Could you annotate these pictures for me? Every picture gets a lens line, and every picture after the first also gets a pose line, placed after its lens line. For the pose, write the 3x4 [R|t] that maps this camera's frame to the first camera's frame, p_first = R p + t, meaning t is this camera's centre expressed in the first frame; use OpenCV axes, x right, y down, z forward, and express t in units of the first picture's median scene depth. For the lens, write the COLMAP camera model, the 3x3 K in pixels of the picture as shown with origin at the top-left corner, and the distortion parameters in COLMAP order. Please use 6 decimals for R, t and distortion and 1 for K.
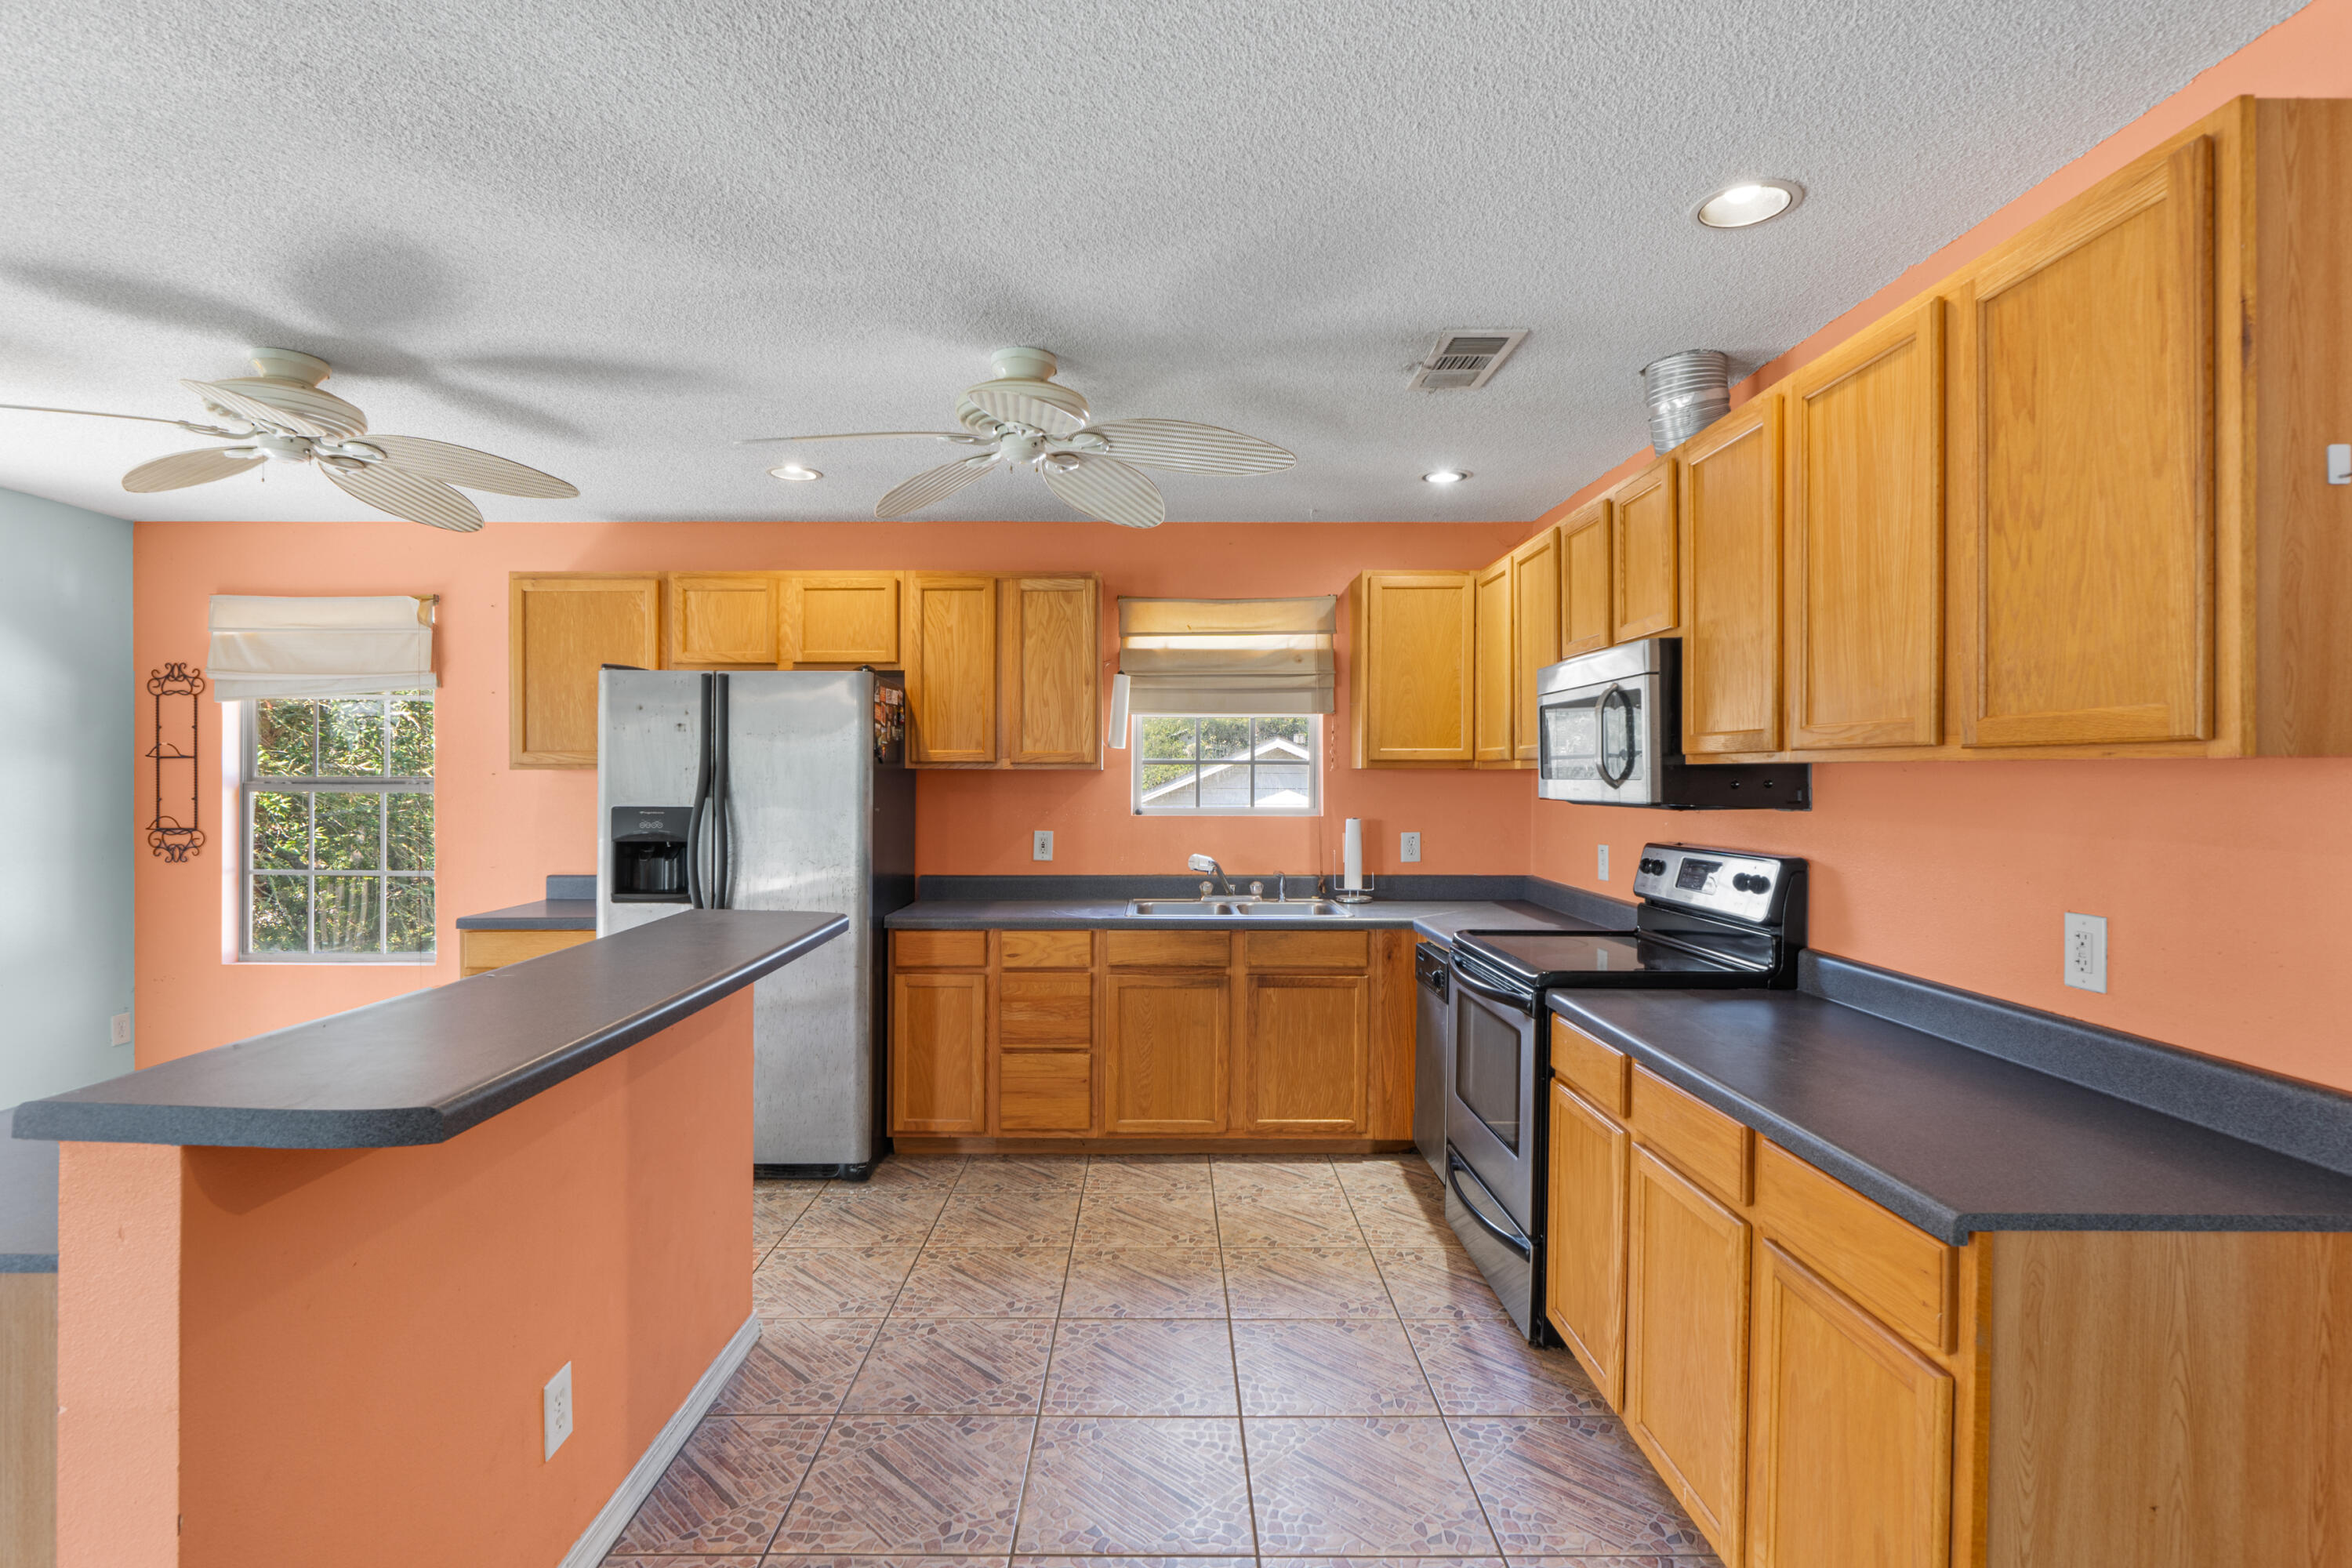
lens RADIAL K [[1113.9, 0, 1163.9], [0, 1113.9, 783.9], [0, 0, 1]] dist [-0.000494, -0.000584]
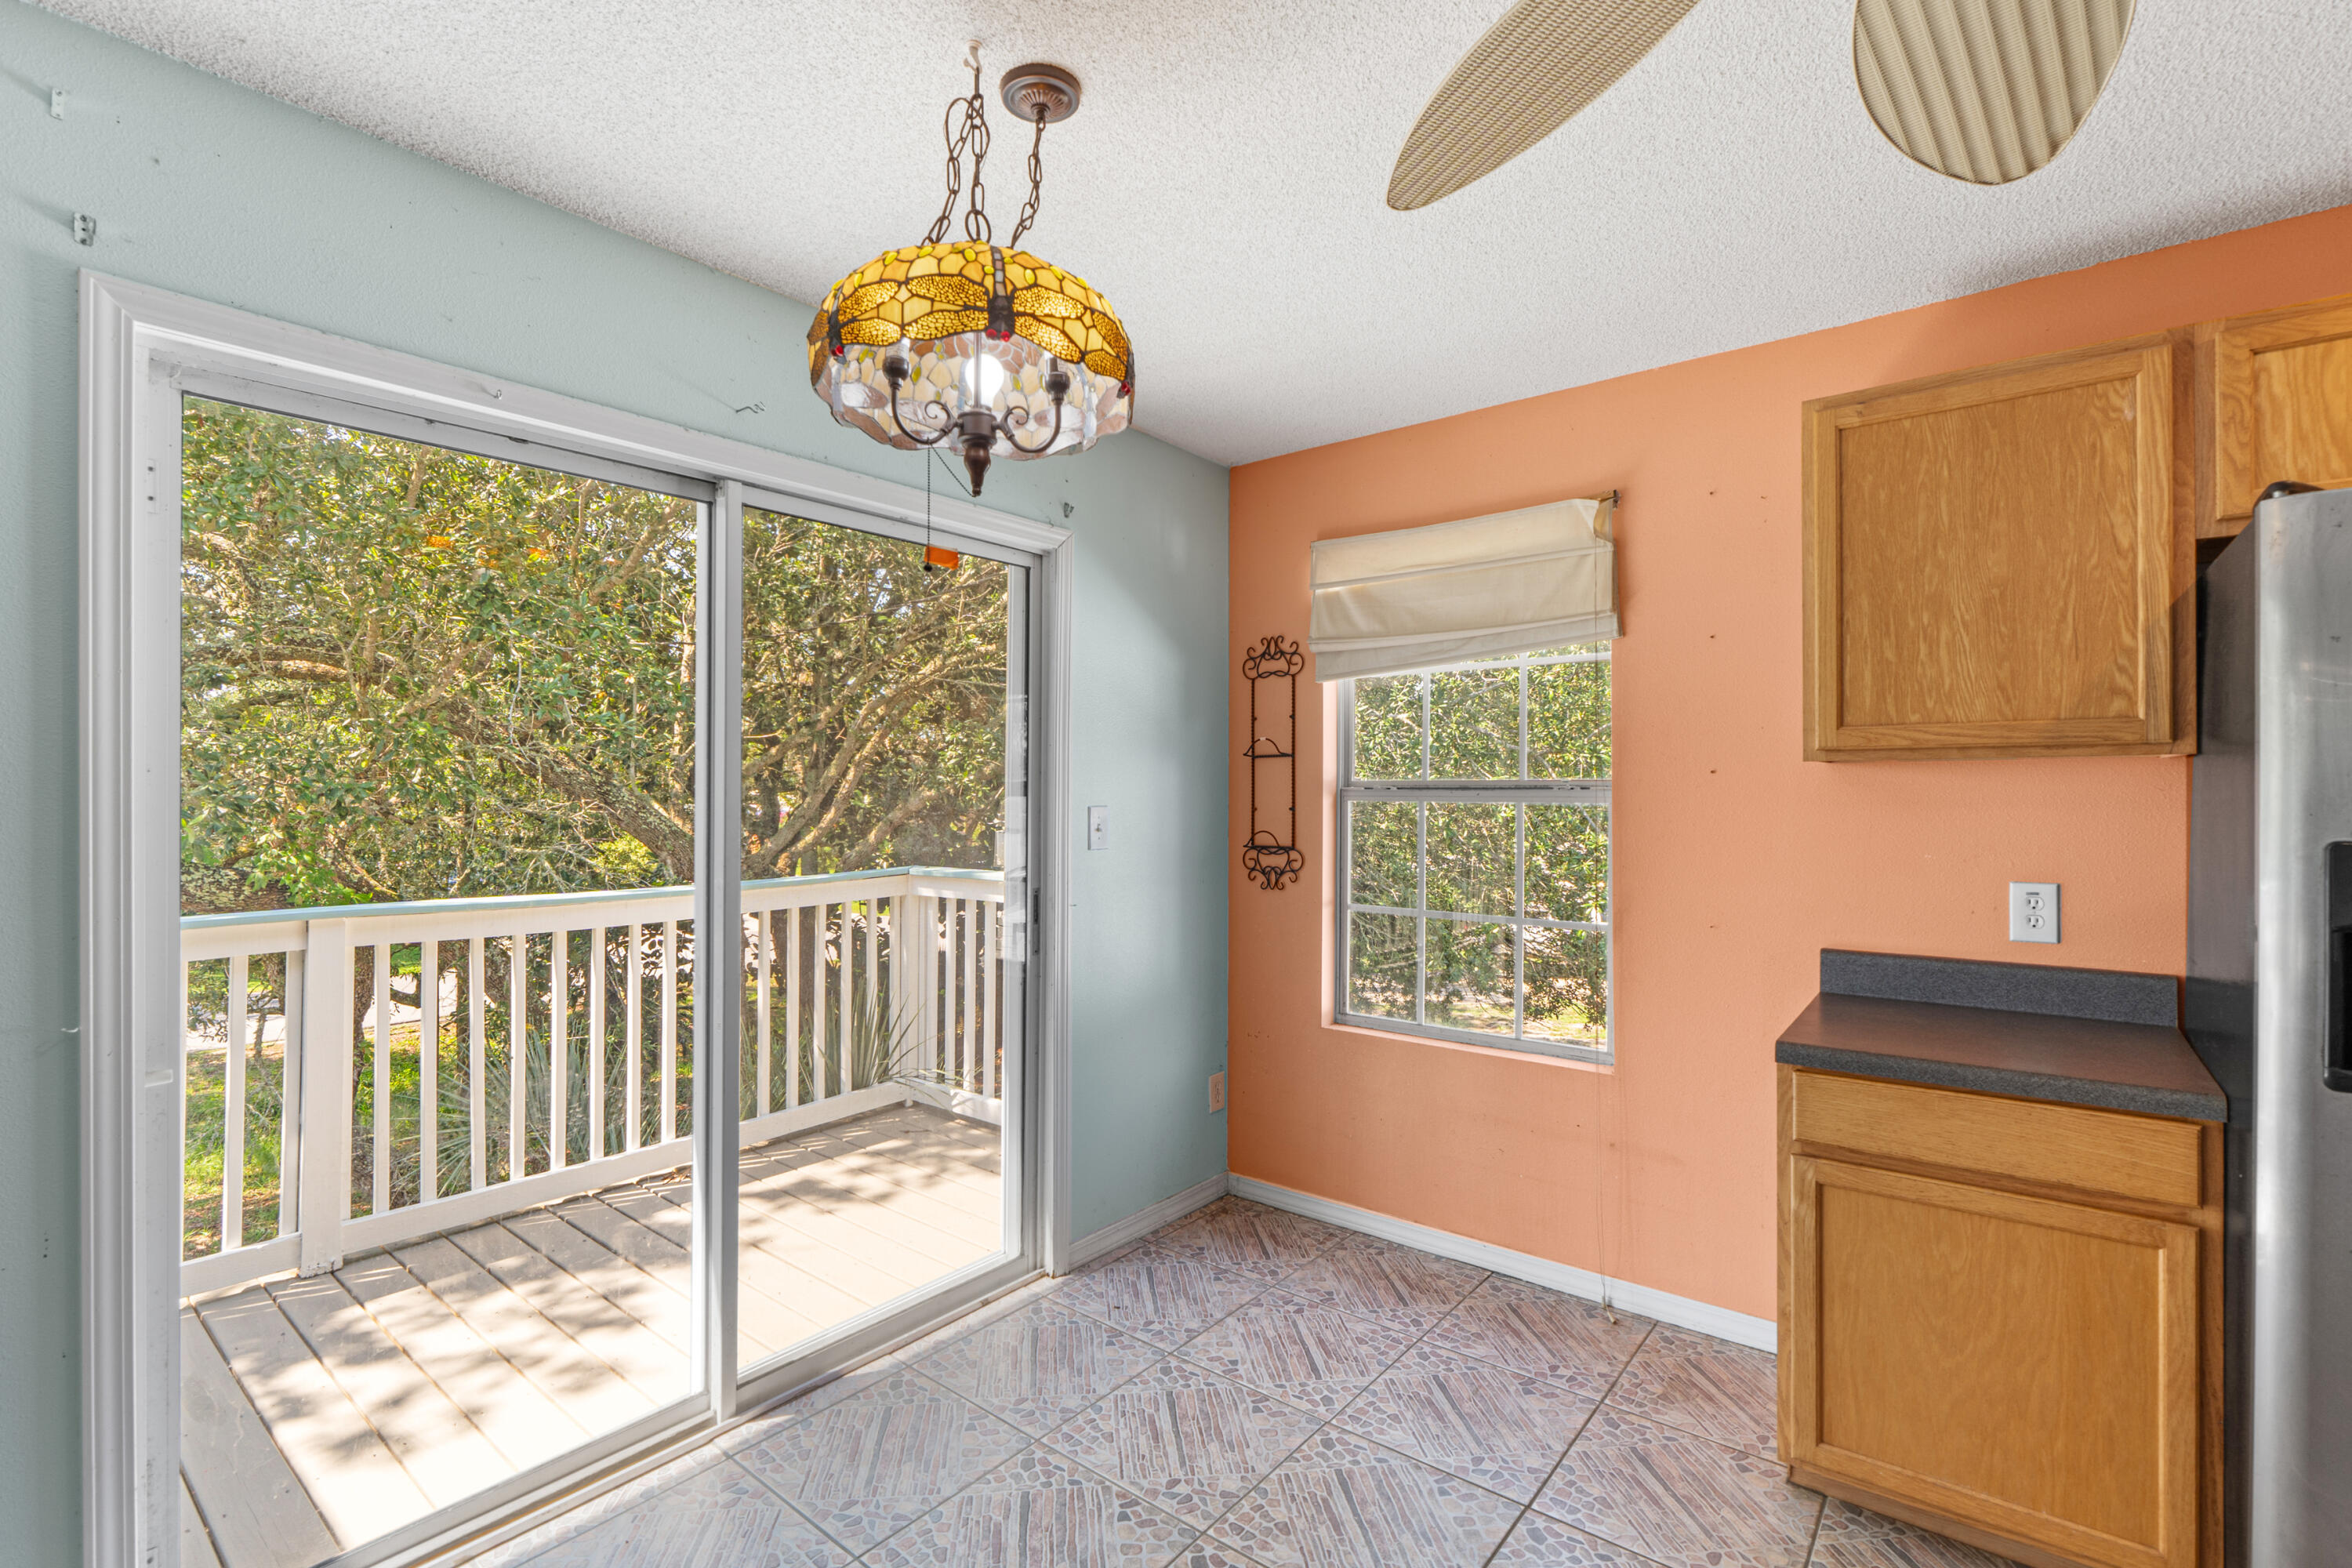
lens RADIAL K [[1060.2, 0, 1176.0], [0, 1060.2, 784.0], [0, 0, 1]] dist [-0.003936, -0.000987]
pose [[0.777439, -0.005867, -0.628930, -0.501392], [-0.002046, 0.999928, -0.011857, 0.005157], [0.628954, 0.010506, 0.777371, 0.400187]]
